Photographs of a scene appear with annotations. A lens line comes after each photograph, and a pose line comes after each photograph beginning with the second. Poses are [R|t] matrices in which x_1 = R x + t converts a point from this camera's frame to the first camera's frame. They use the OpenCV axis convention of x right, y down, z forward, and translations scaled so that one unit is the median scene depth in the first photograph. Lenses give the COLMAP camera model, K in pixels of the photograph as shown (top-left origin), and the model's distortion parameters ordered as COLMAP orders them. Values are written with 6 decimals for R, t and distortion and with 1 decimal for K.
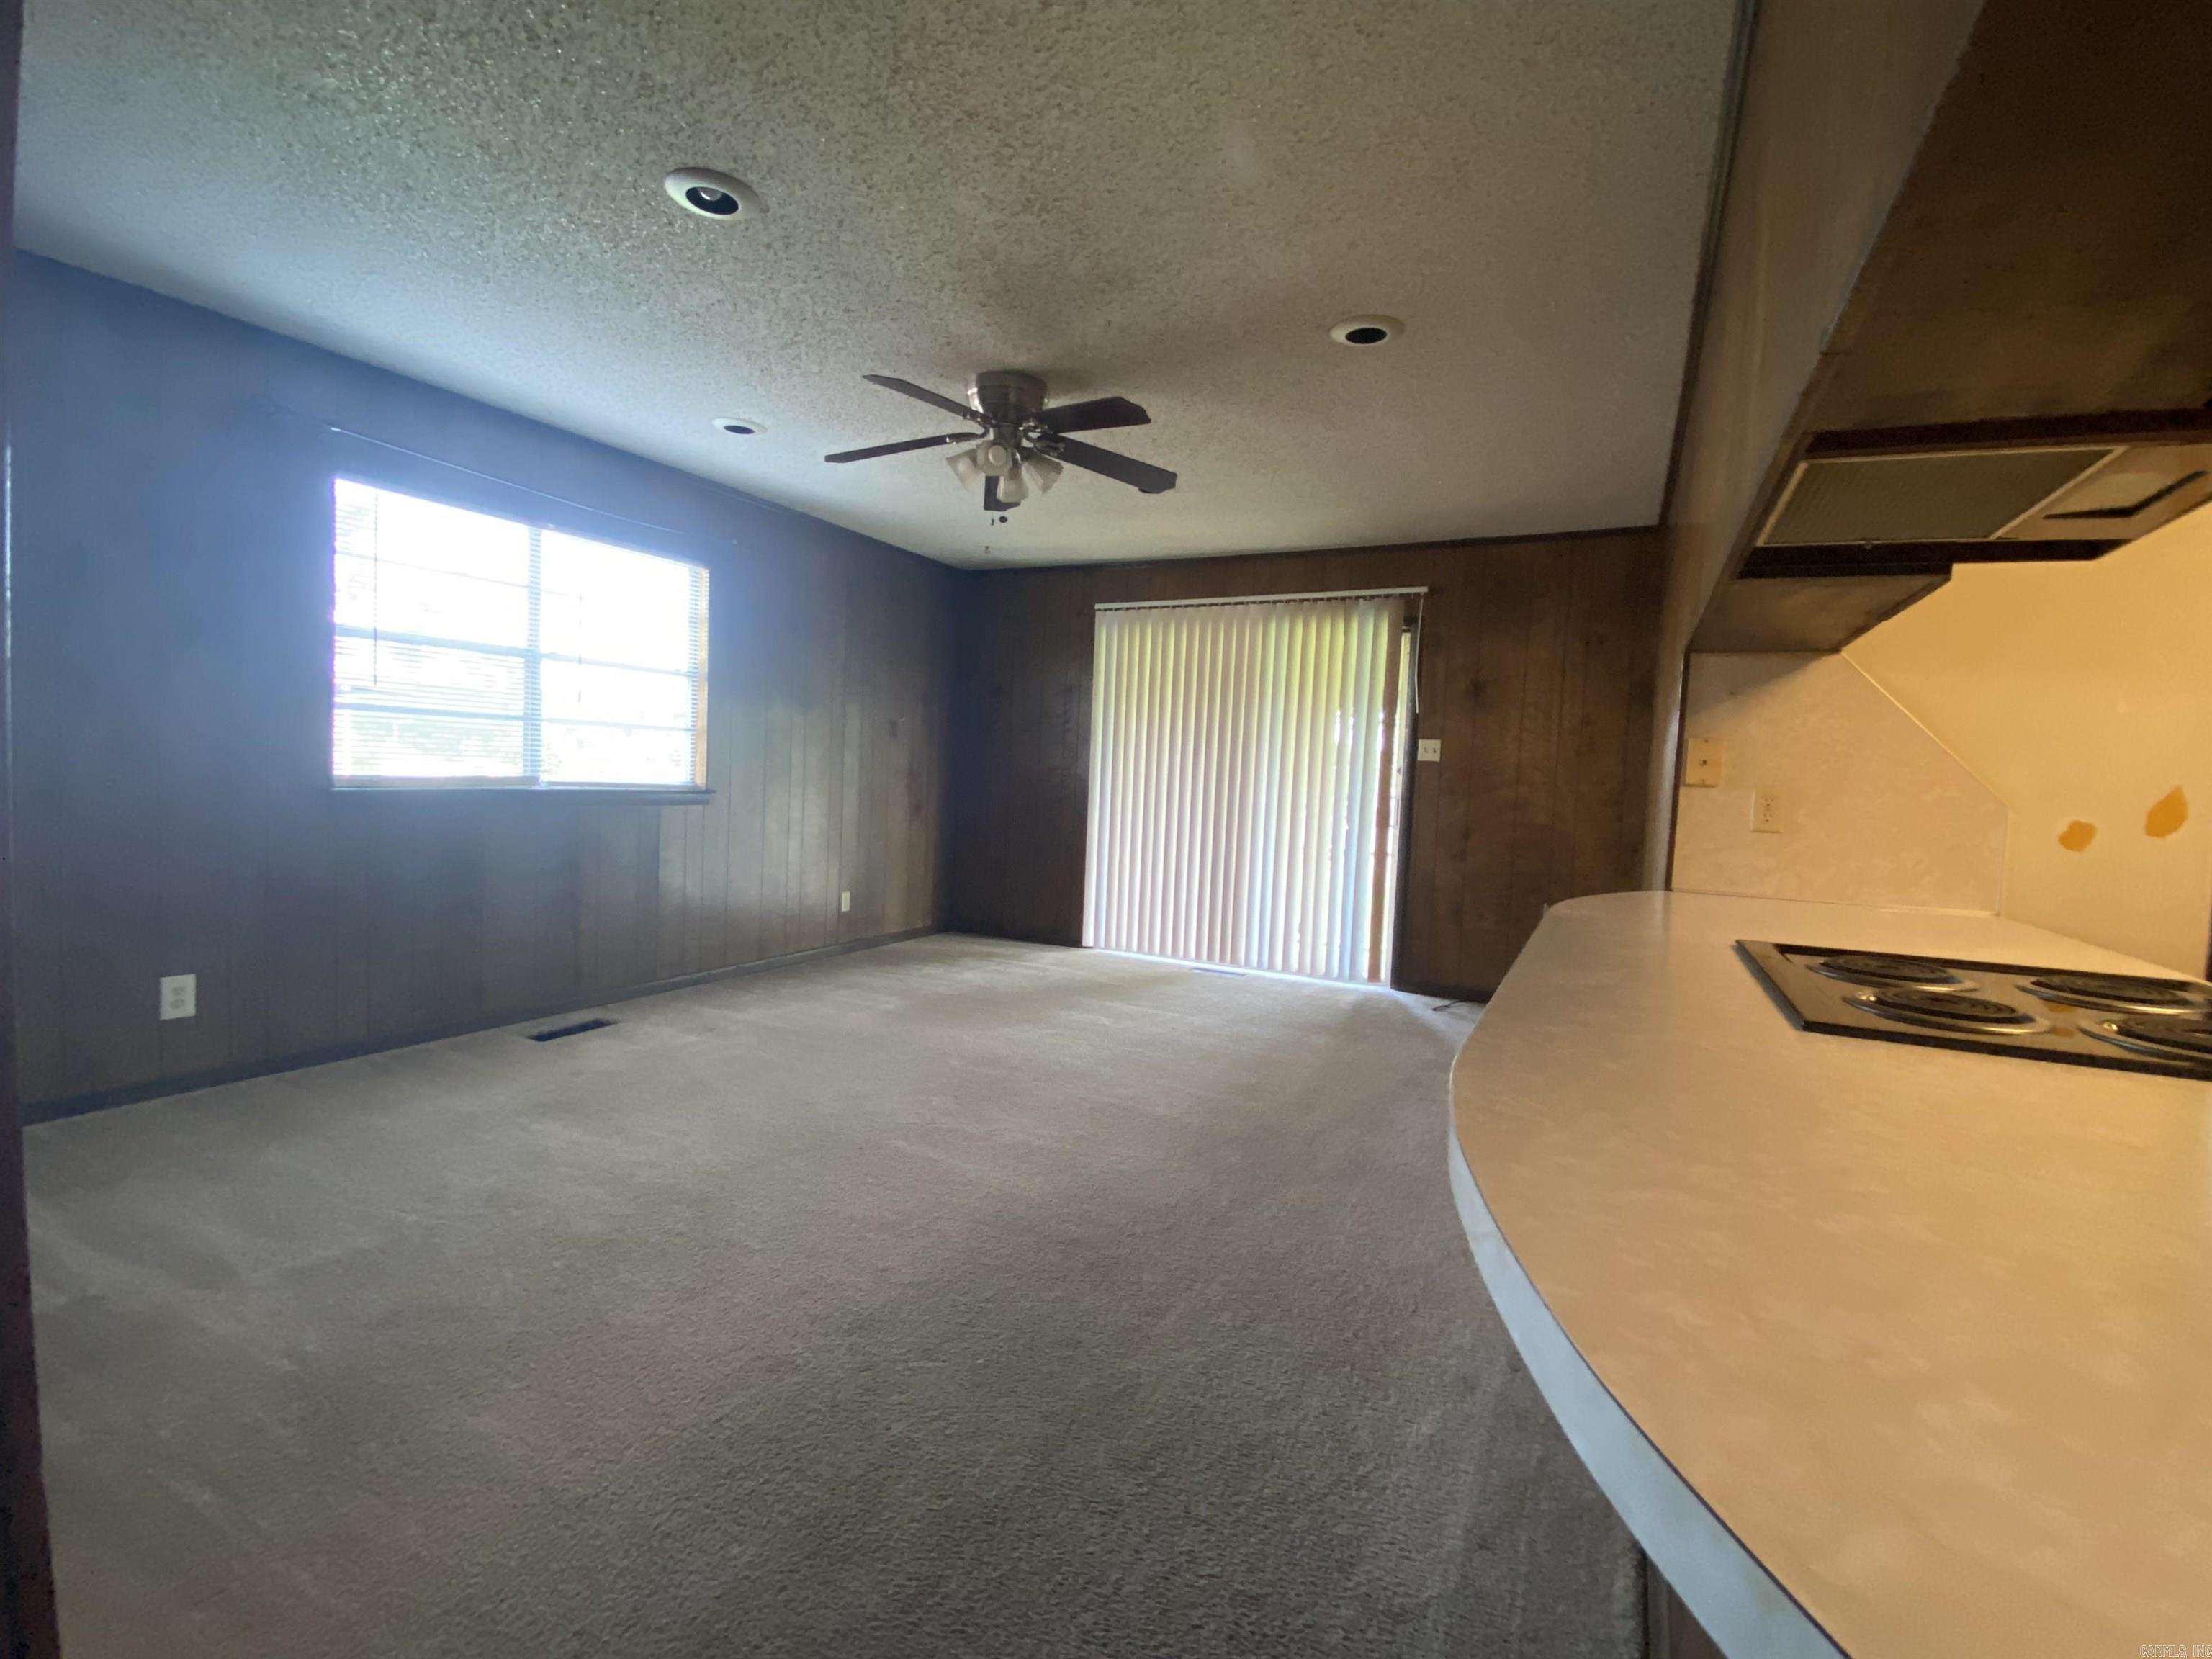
lens RADIAL K [[1030.8, 0, 1106.0], [0, 1030.8, 829.5], [0, 0, 1]] dist [0.044348, -0.039770]
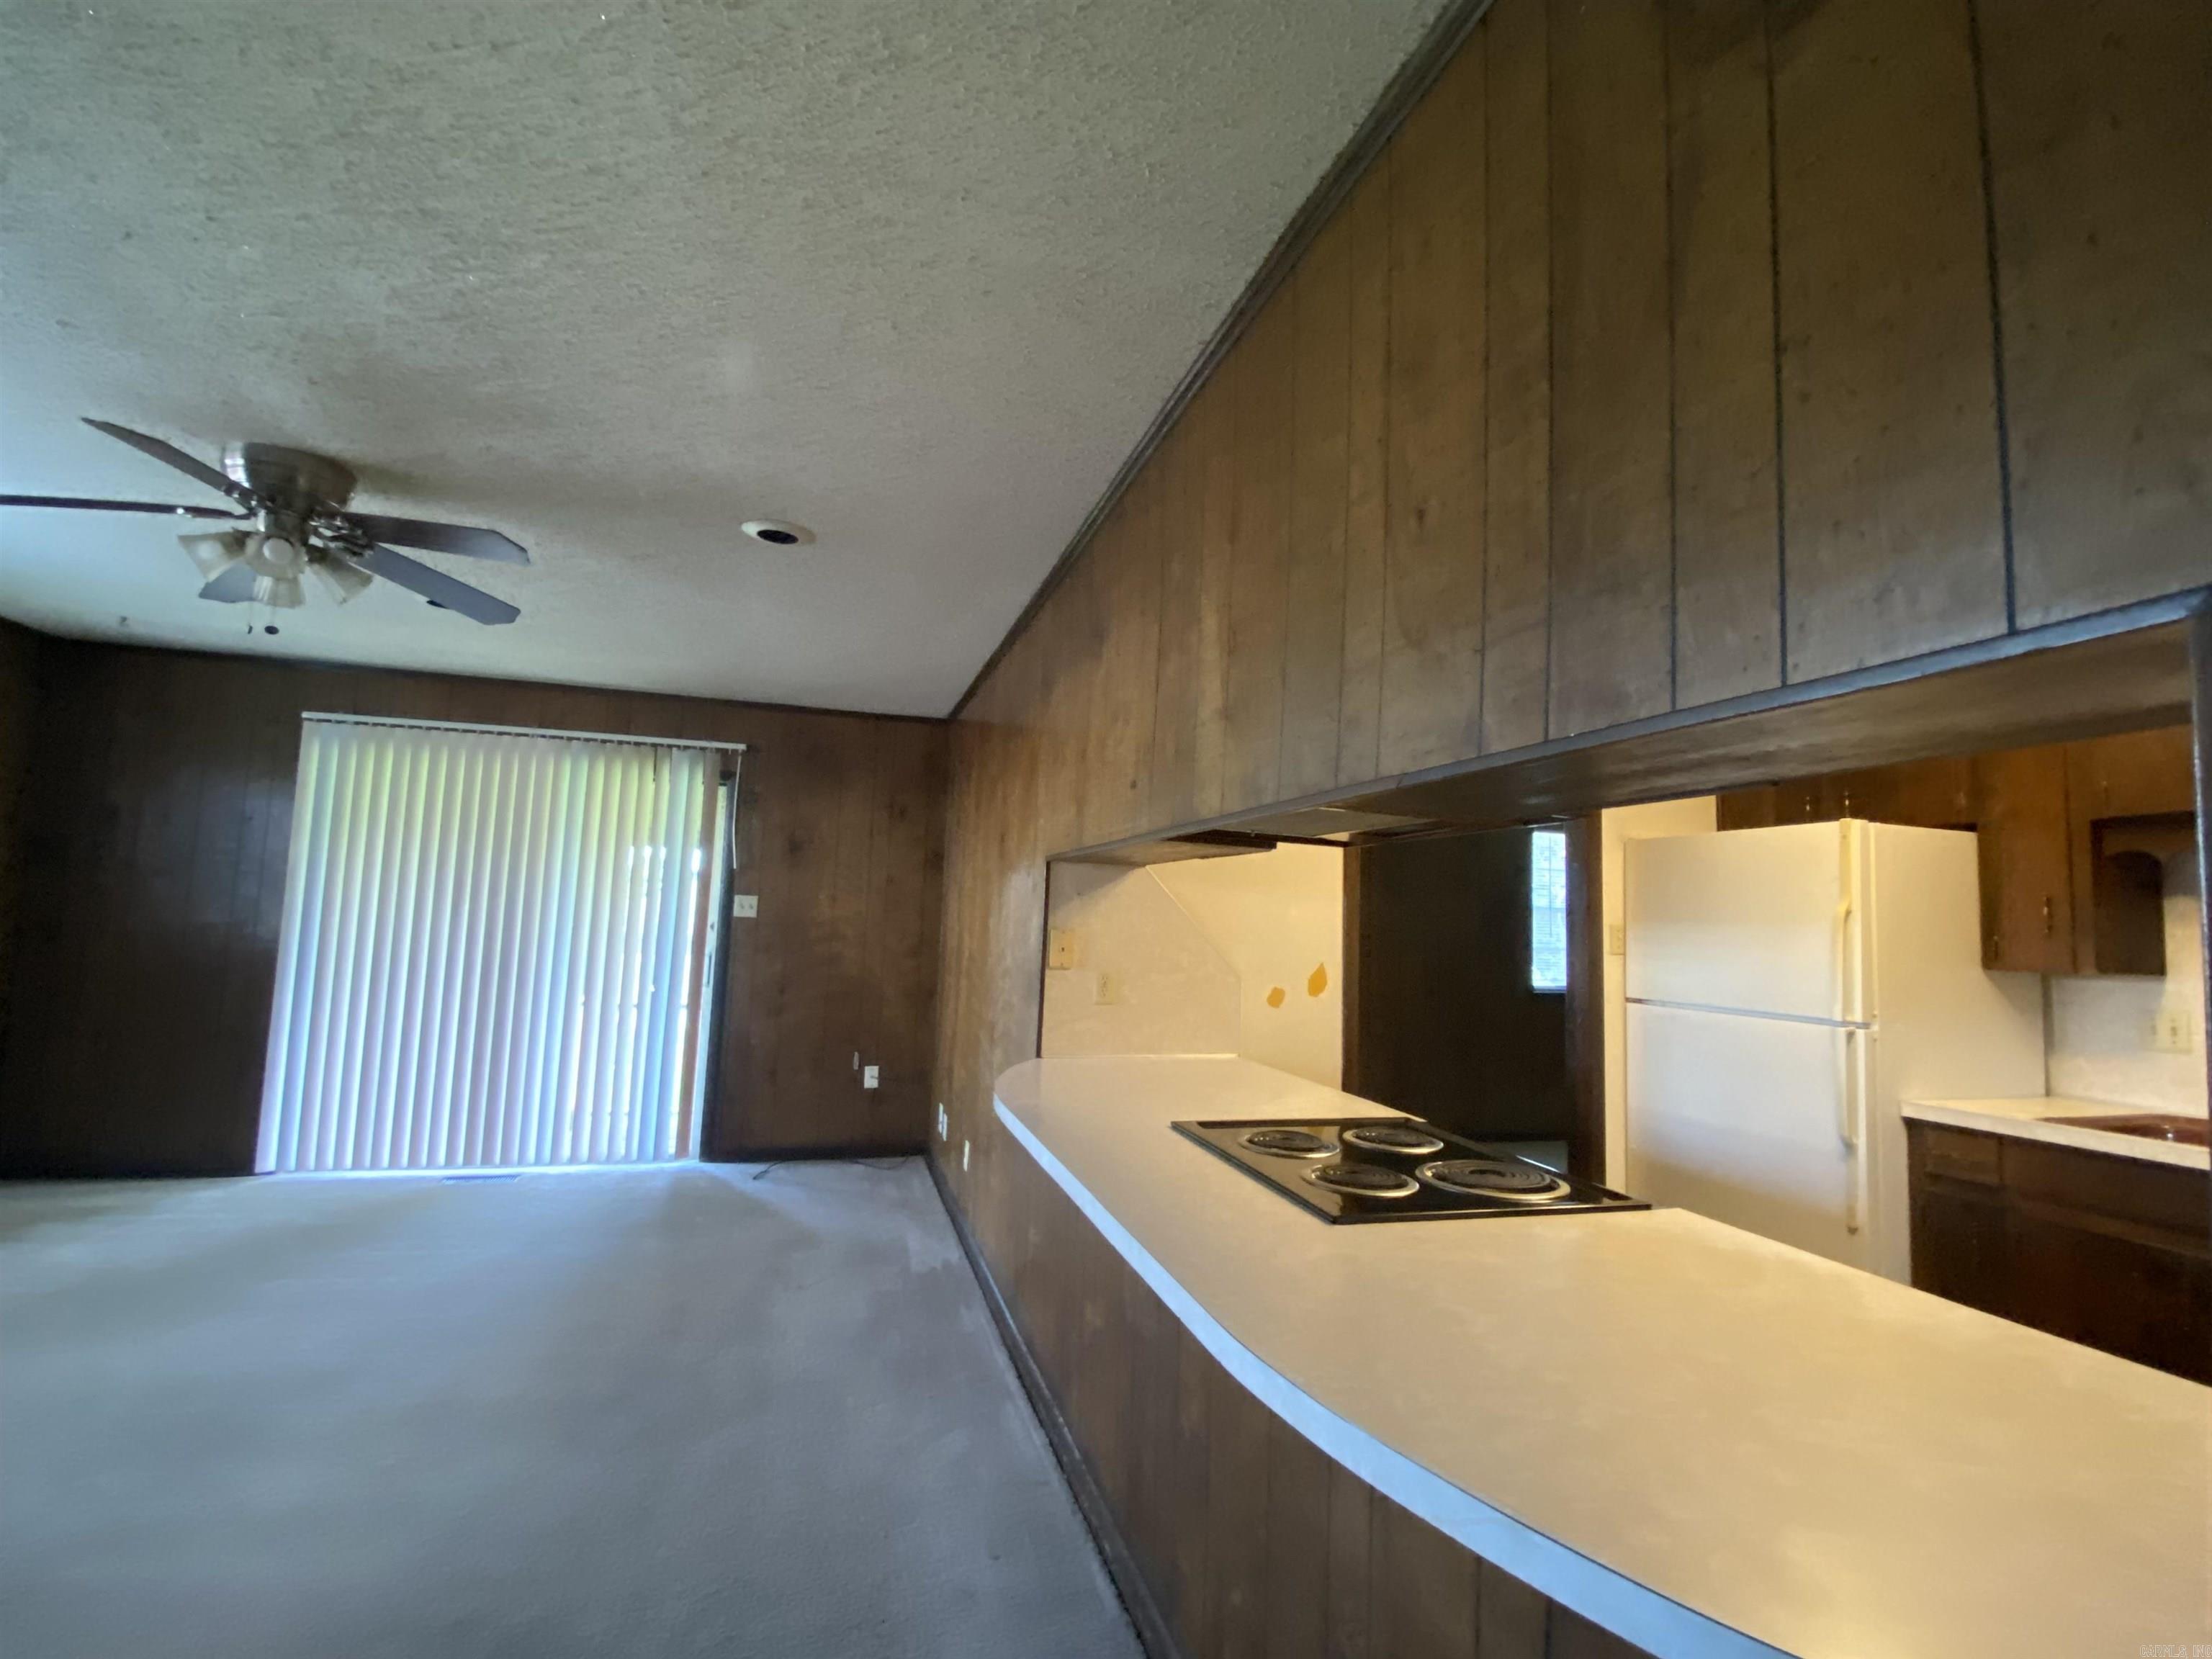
lens RADIAL K [[1022.0, 0, 1111.4], [0, 1022.0, 812.0], [0, 0, 1]] dist [0.045358, -0.031190]
pose [[0.726129, 0.053271, 0.685491, -0.123145], [0.030987, 0.993446, -0.110026, -0.050245], [-0.686860, 0.101135, 0.719719, 0.040398]]
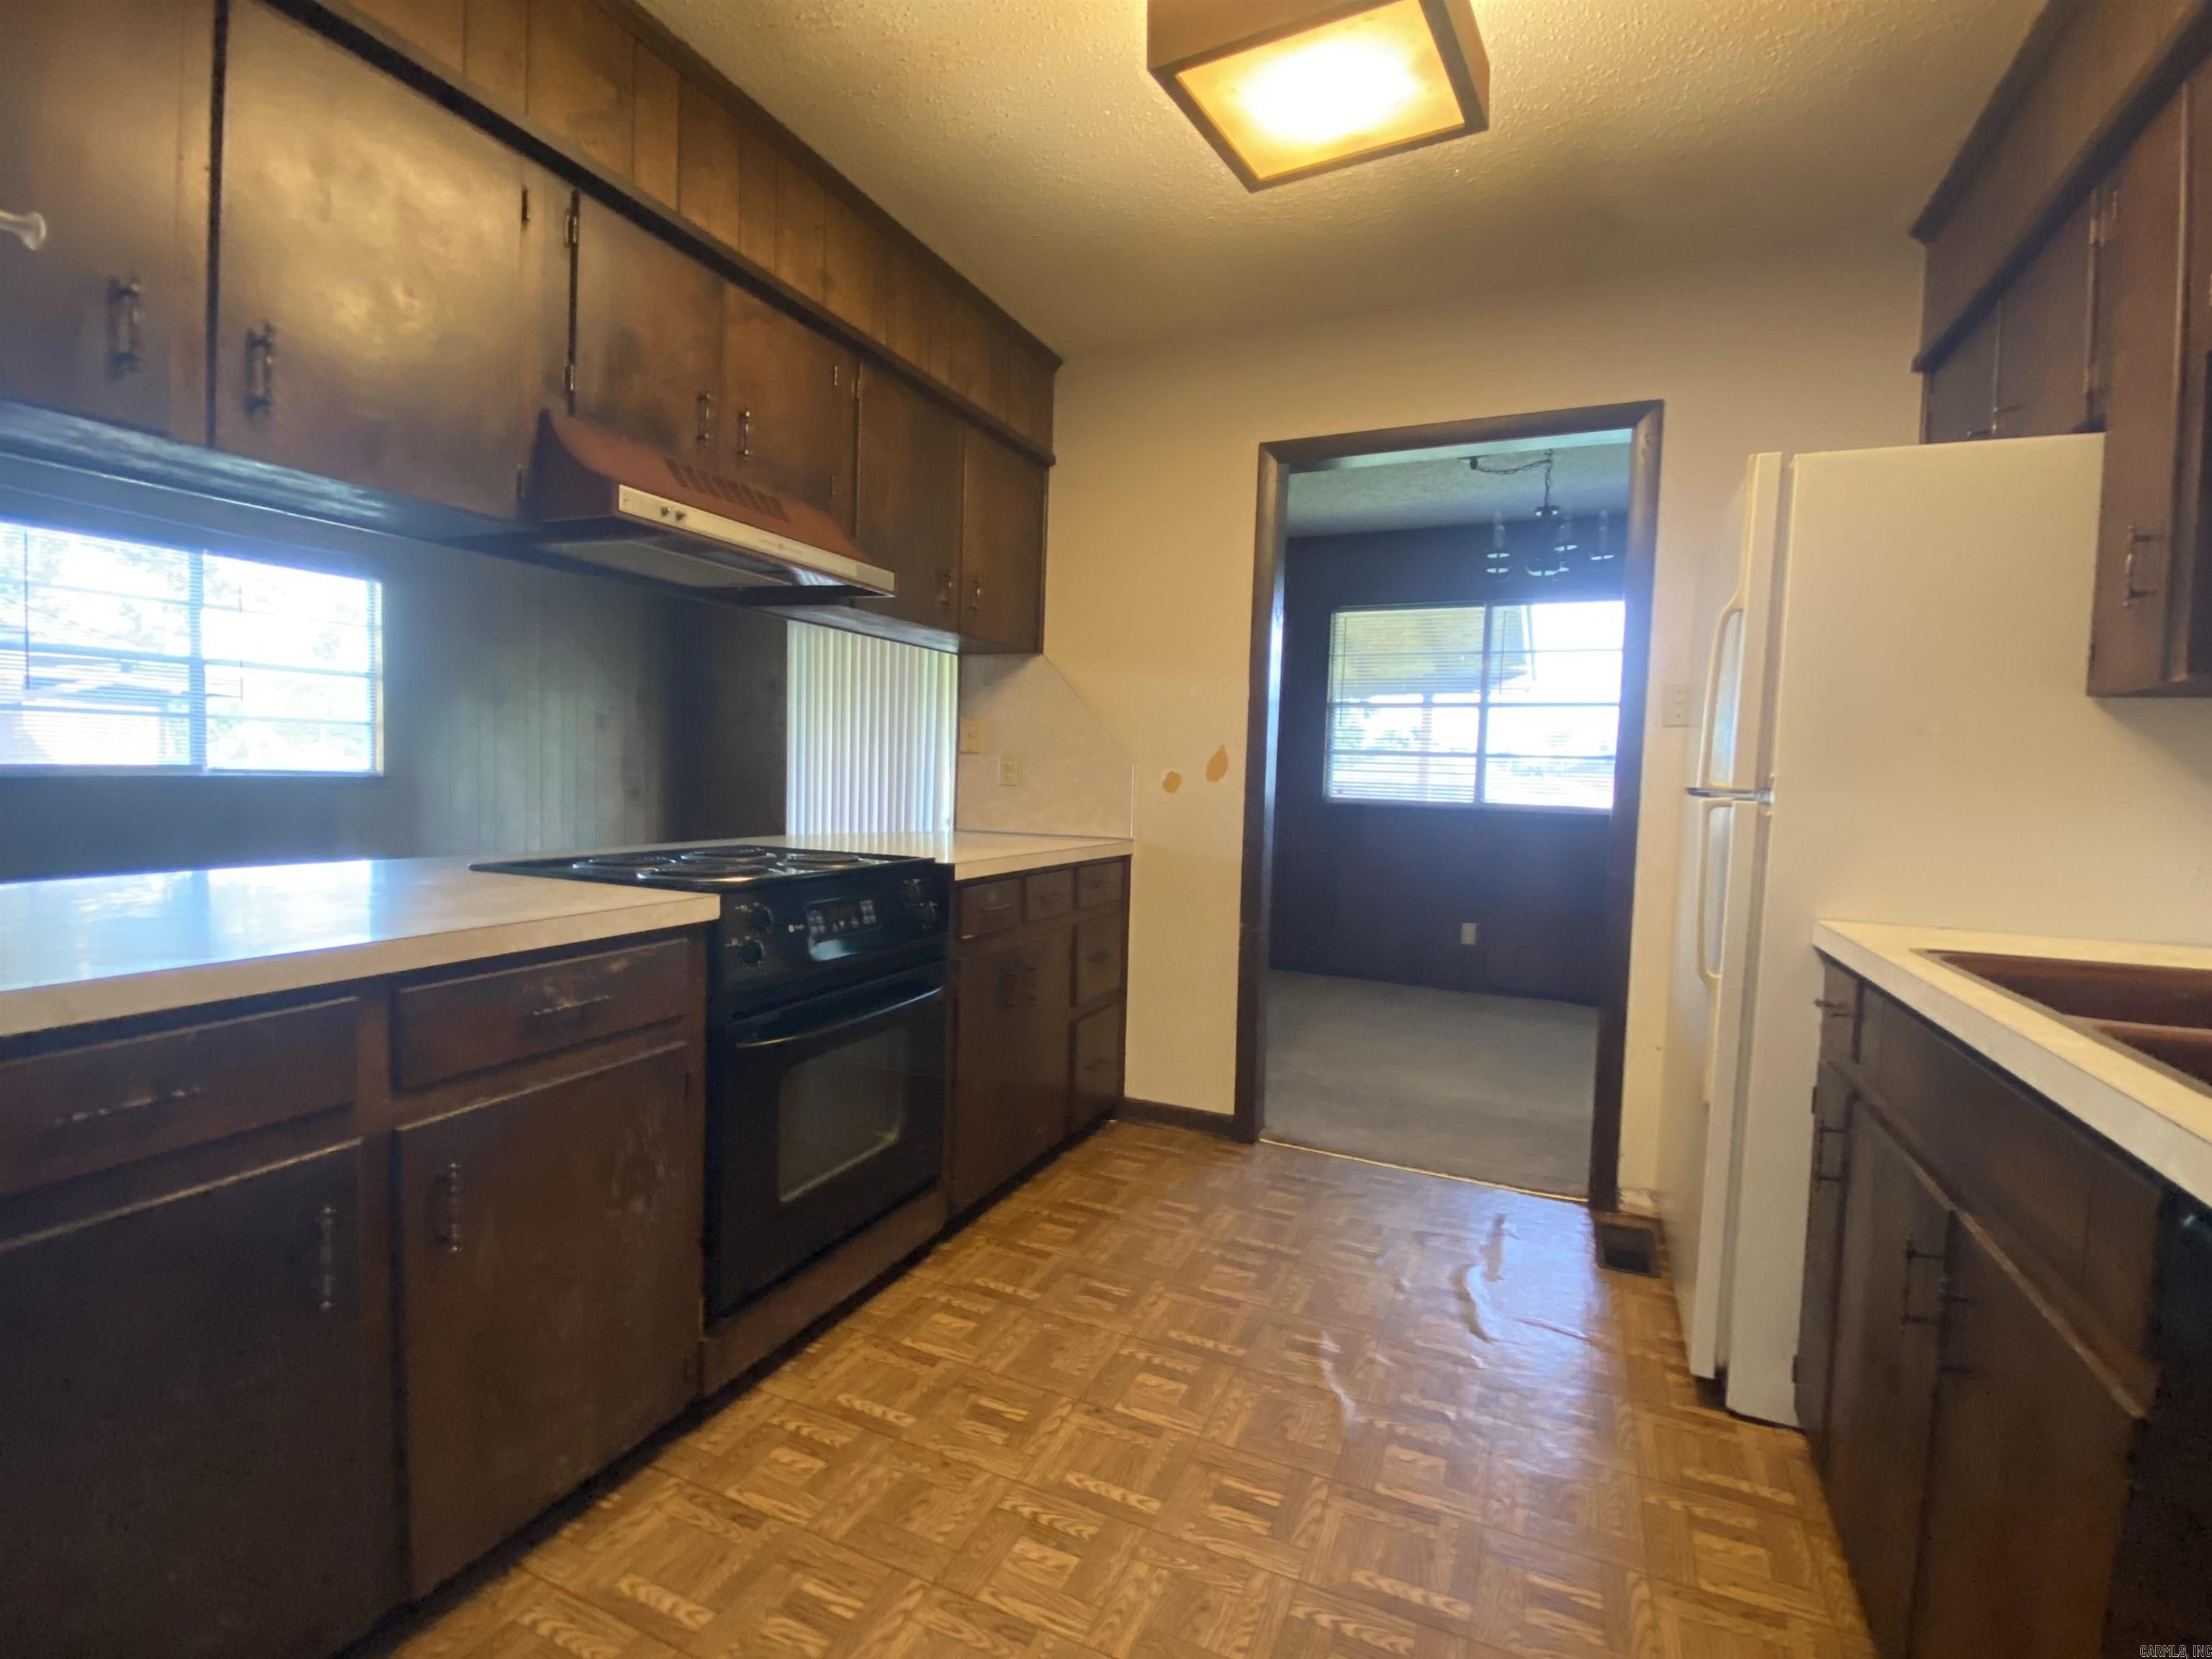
lens RADIAL K [[1022.0, 0, 1111.4], [0, 1022.0, 812.0], [0, 0, 1]] dist [0.045358, -0.031190]
pose [[0.998753, -0.021237, 0.045173, 0.385583], [0.021542, 0.999748, -0.006281, 0.025973], [-0.045028, 0.007247, 0.998959, -0.179189]]
